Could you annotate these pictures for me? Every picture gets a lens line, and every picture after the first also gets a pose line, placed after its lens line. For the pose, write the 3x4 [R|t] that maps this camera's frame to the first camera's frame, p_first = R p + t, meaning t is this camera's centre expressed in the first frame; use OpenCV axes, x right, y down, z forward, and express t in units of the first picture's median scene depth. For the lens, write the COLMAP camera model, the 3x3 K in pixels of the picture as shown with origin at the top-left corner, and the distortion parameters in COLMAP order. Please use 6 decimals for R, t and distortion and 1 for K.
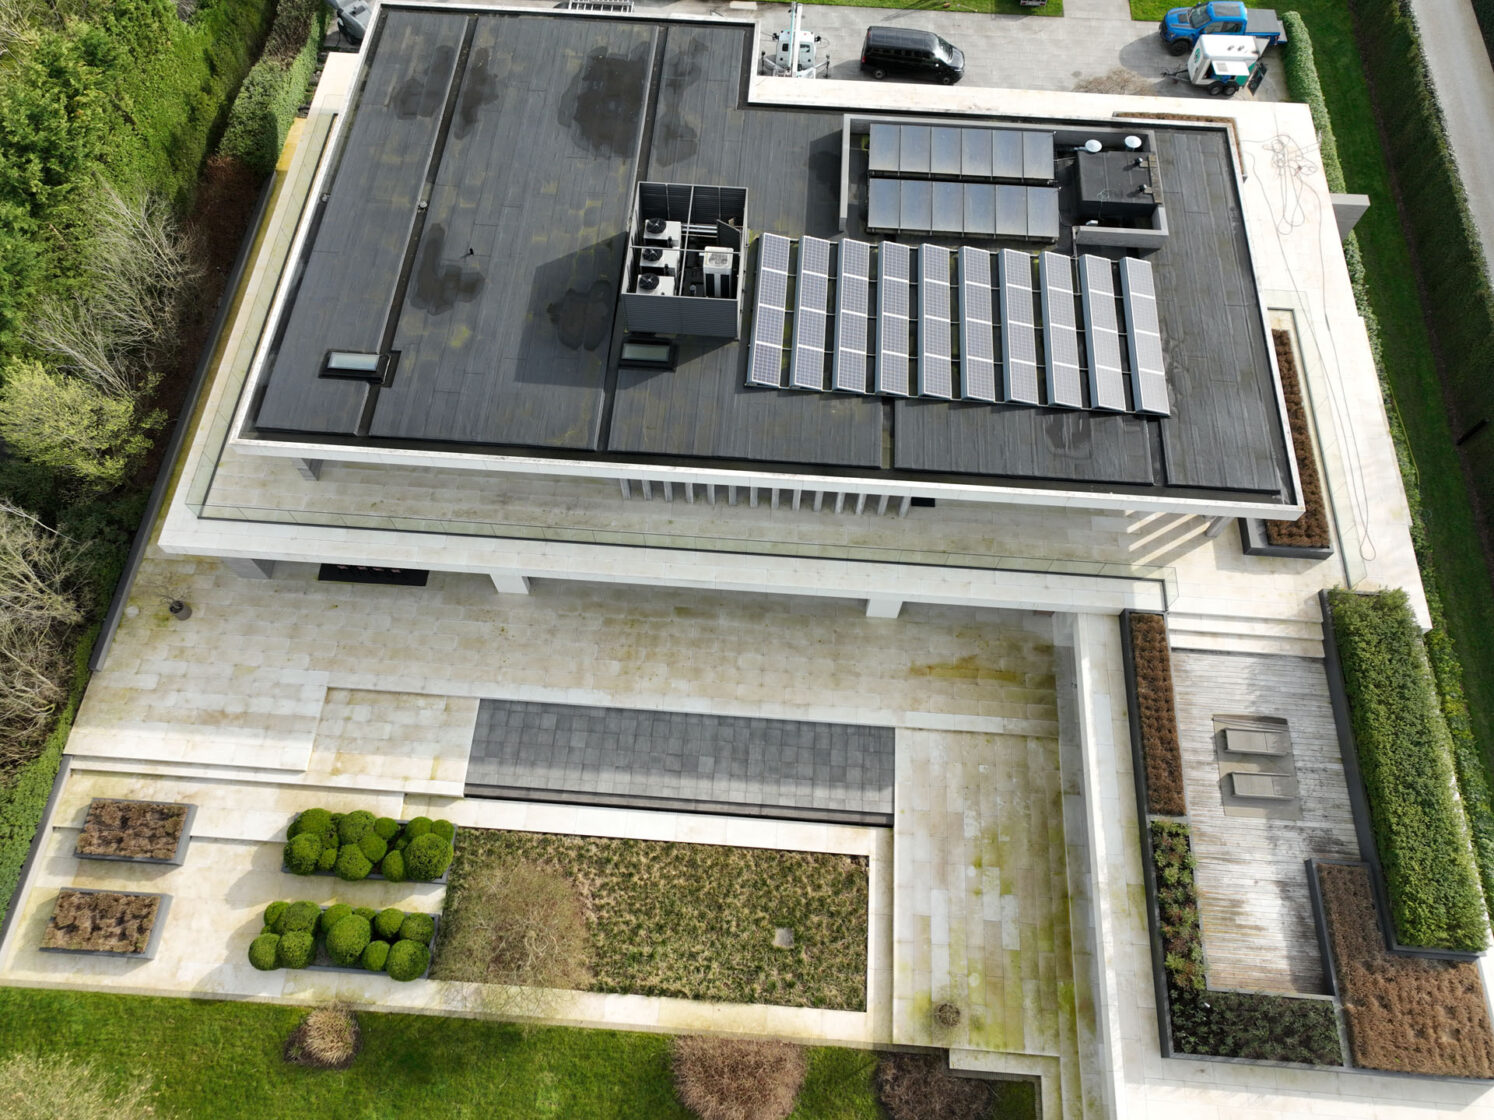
lens RADIAL K [[1053.9, 0, 743.9], [0, 1053.9, 556.9], [0, 0, 1]] dist [0.001877, 0.014830]
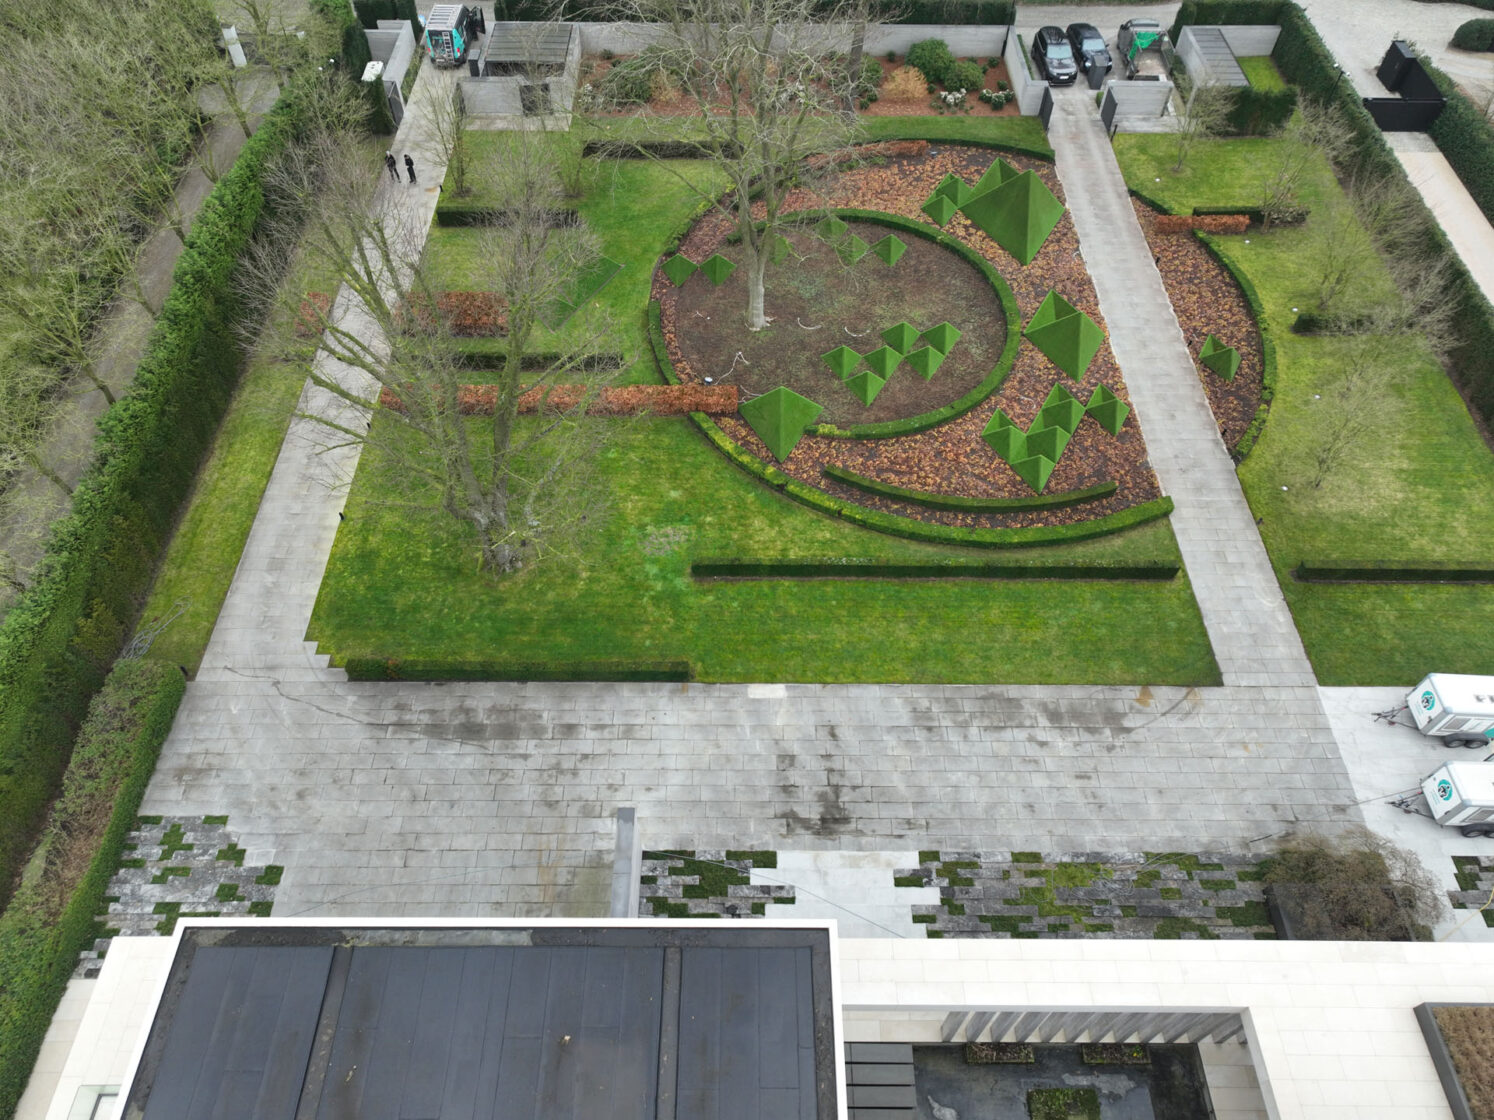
lens RADIAL K [[1053.9, 0, 742.7], [0, 1053.9, 556.1], [0, 0, 1]] dist [0.001877, 0.014830]
pose [[0.997627, -0.055586, 0.040627, -0.058788], [0.062546, 0.978349, -0.197283, -0.723395], [-0.028781, 0.199356, 0.979504, 0.464384]]
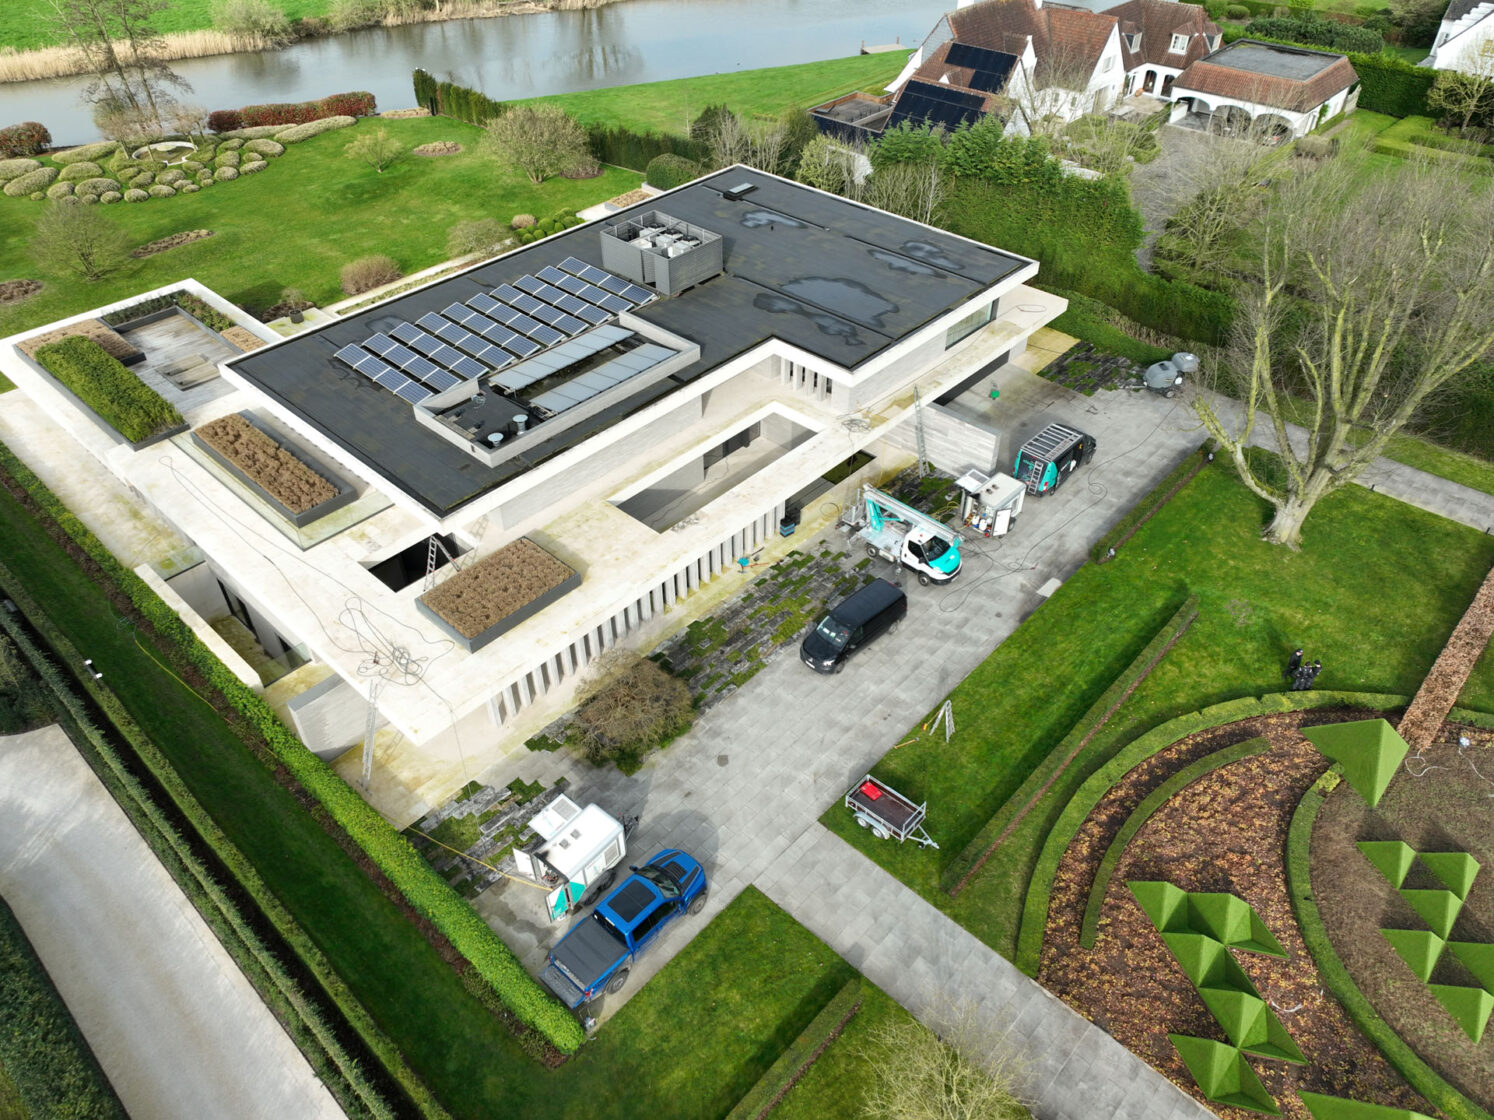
lens RADIAL K [[1053.9, 0, 743.6], [0, 1053.9, 556.3], [0, 0, 1]] dist [0.001877, 0.014830]
pose [[-0.625422, 0.493116, -0.604718, 1.006356], [-0.701221, -0.015266, 0.712780, -1.459984], [0.342252, 0.869829, 0.355331, 0.899707]]
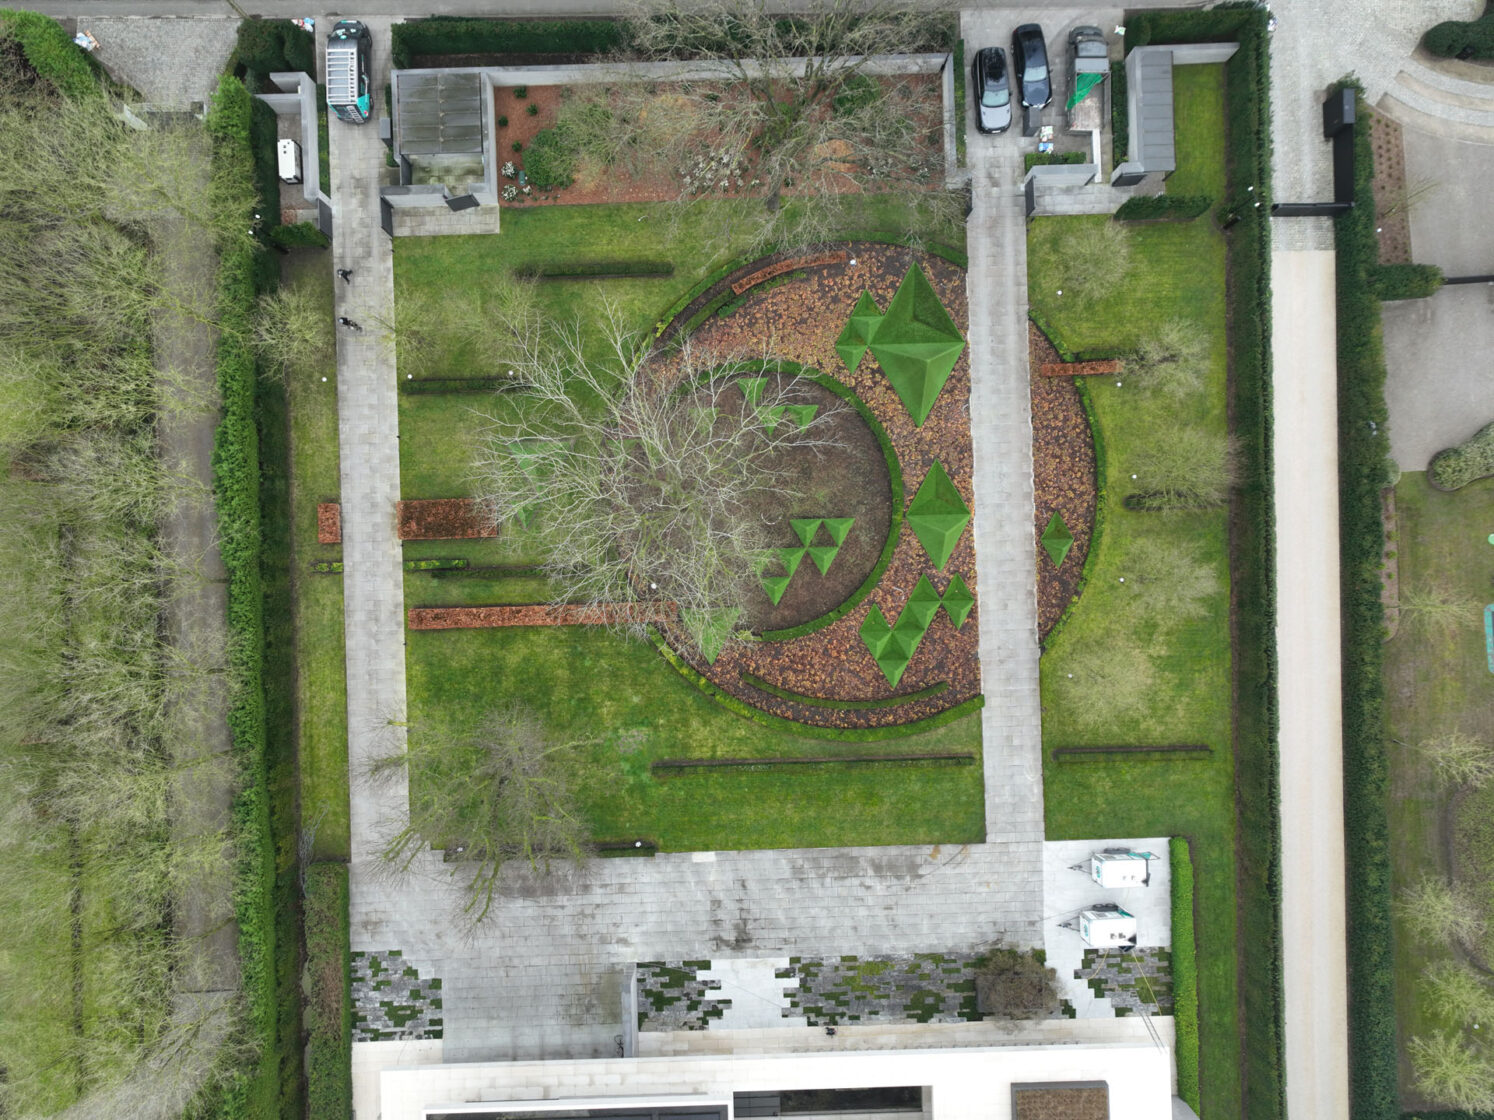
lens RADIAL K [[1053.9, 0, 746.2], [0, 1053.9, 565.3], [0, 0, 1]] dist [0.001877, 0.014830]
pose [[0.994924, -0.100199, -0.009256, 0.133506], [0.094011, 0.892784, 0.440566, -1.975267], [-0.035881, -0.439200, 0.897673, 0.187218]]
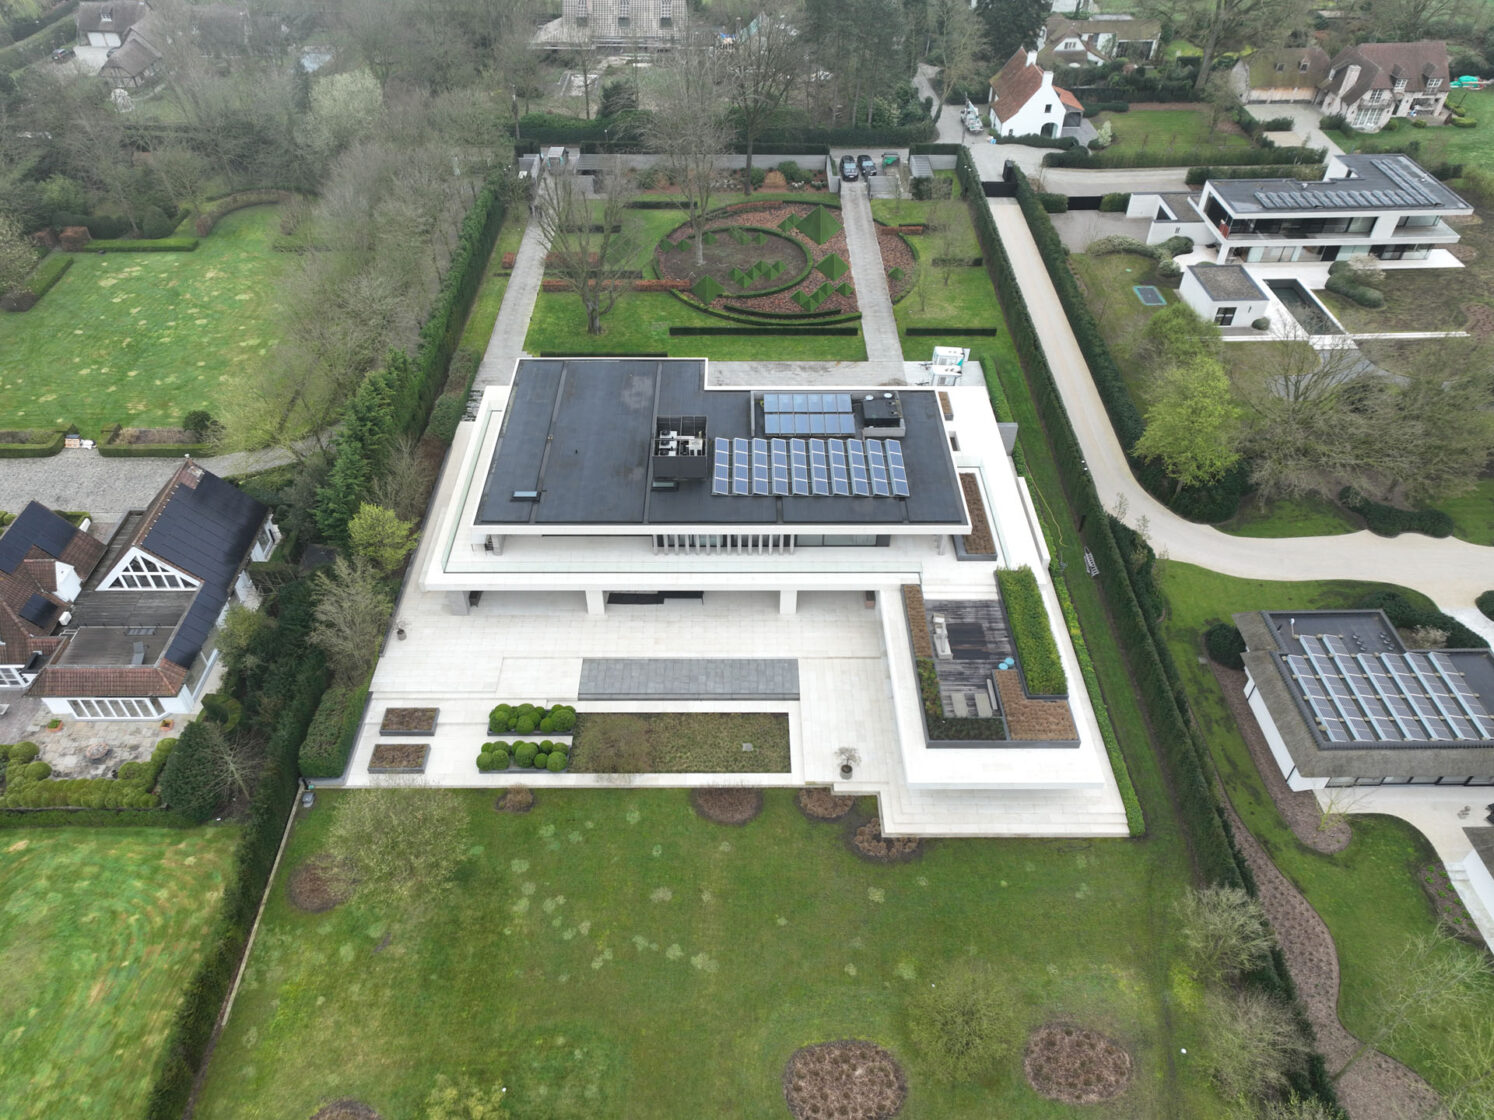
lens RADIAL K [[1053.9, 0, 738.8], [0, 1053.9, 561.0], [0, 0, 1]] dist [0.001877, 0.014830]
pose [[0.997367, -0.053060, 0.049431, -0.054997], [0.067244, 0.931878, -0.356485, 0.714628], [-0.027149, 0.358871, 0.932992, -0.925371]]
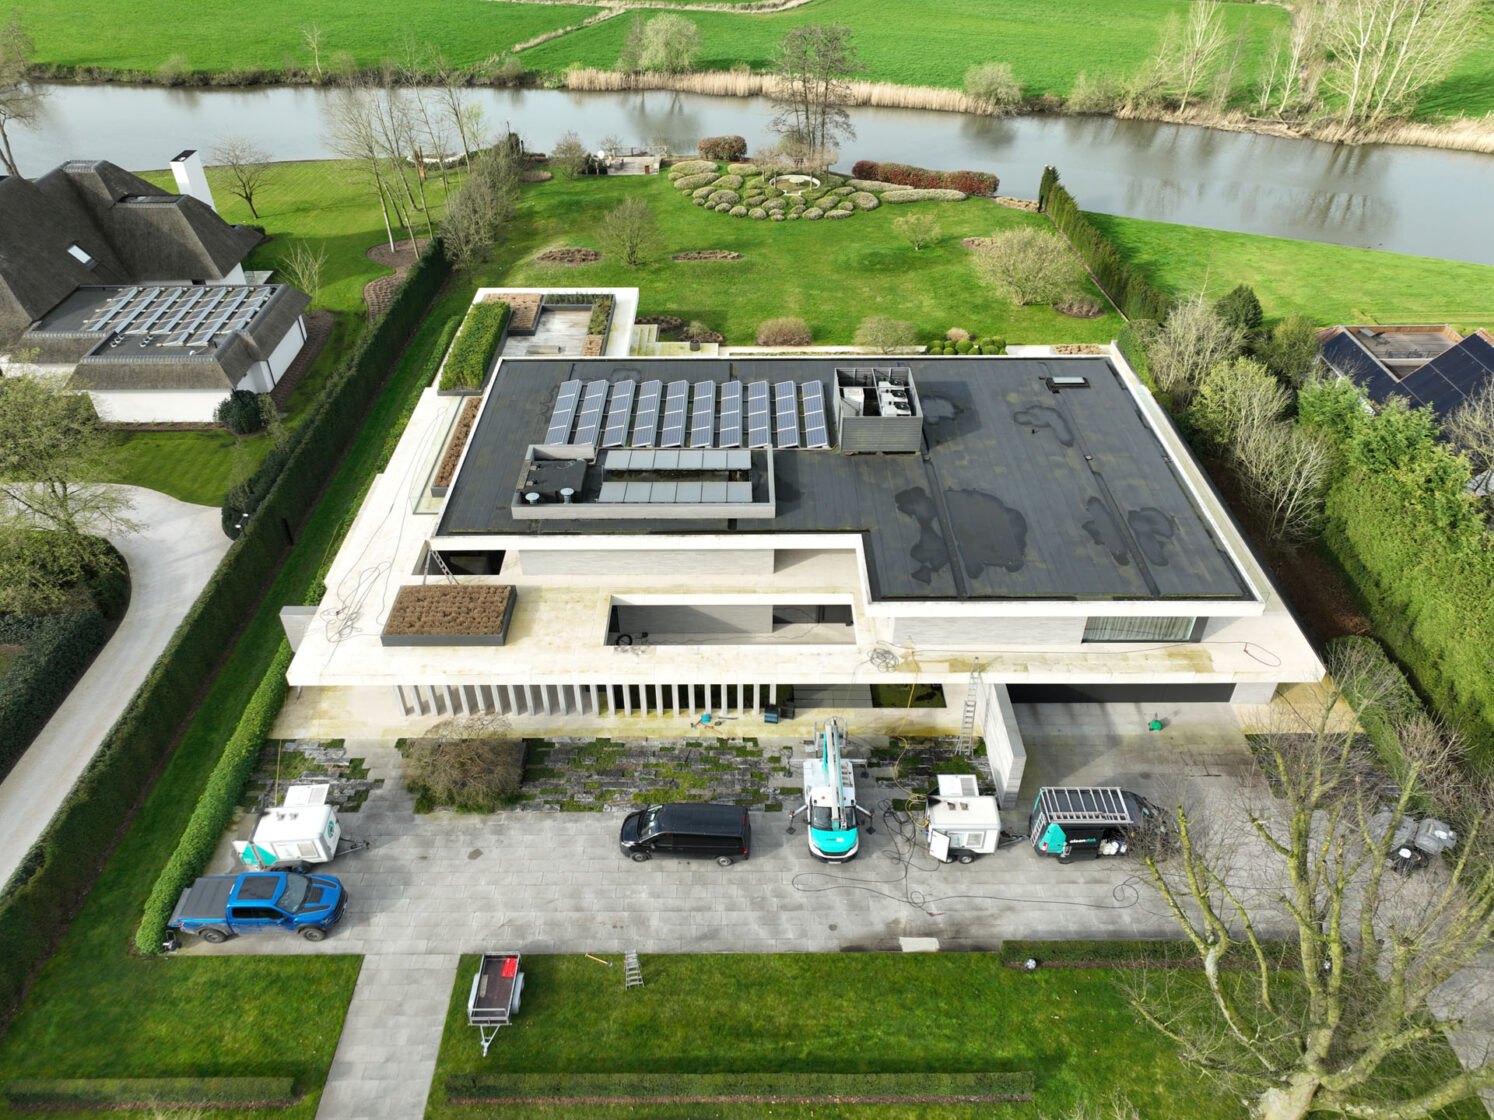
lens RADIAL K [[1053.9, 0, 743.6], [0, 1053.9, 555.6], [0, 0, 1]] dist [0.001877, 0.014830]
pose [[-0.997263, 0.037389, -0.063779, 0.231710], [-0.069818, -0.192562, 0.978798, -1.753746], [0.024315, 0.980572, 0.194646, 0.928124]]
